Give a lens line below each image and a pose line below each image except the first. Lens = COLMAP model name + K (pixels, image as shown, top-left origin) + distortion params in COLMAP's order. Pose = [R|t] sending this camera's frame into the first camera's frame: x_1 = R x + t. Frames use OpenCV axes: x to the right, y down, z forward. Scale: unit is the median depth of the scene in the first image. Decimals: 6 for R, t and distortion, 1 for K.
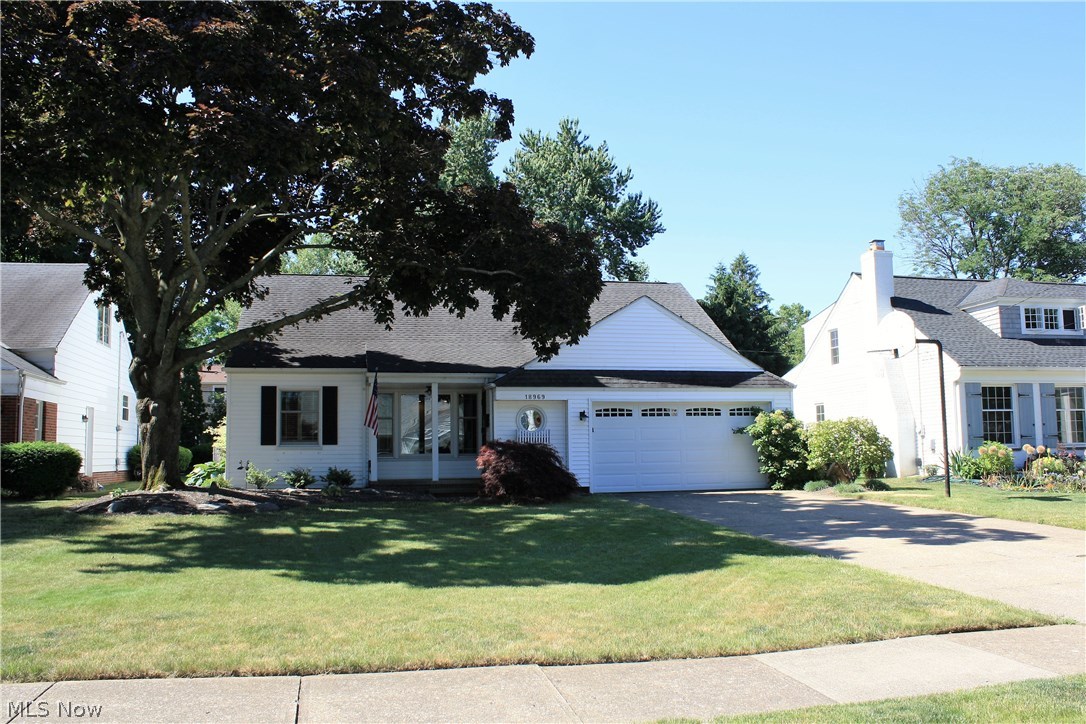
lens RADIAL K [[910.1, 0, 543.0], [0, 910.1, 366.7], [0, 0, 1]] dist [-0.160526, 0.136414]
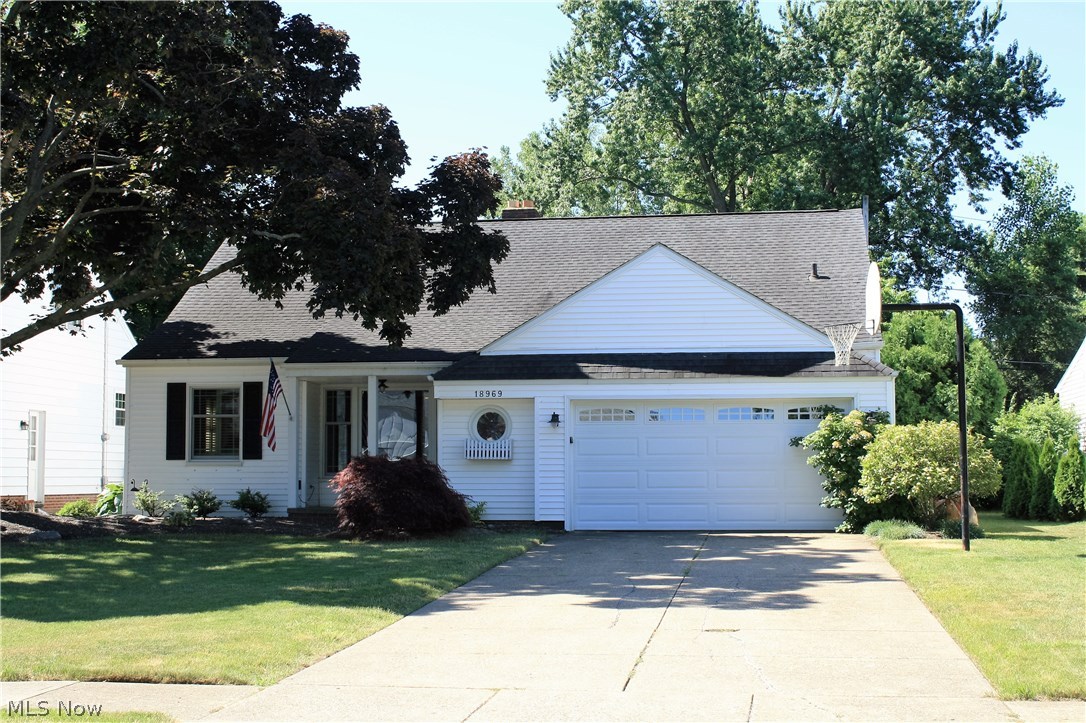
lens RADIAL K [[1457.4, 0, 543.6], [0, 1457.4, 367.0], [0, 0, 1]] dist [-0.016932, 0.000000]
pose [[0.942979, -0.014768, -0.332524, 0.402648], [0.022652, 0.999546, 0.019845, -0.009391], [0.332081, -0.026246, 0.942886, -0.066486]]
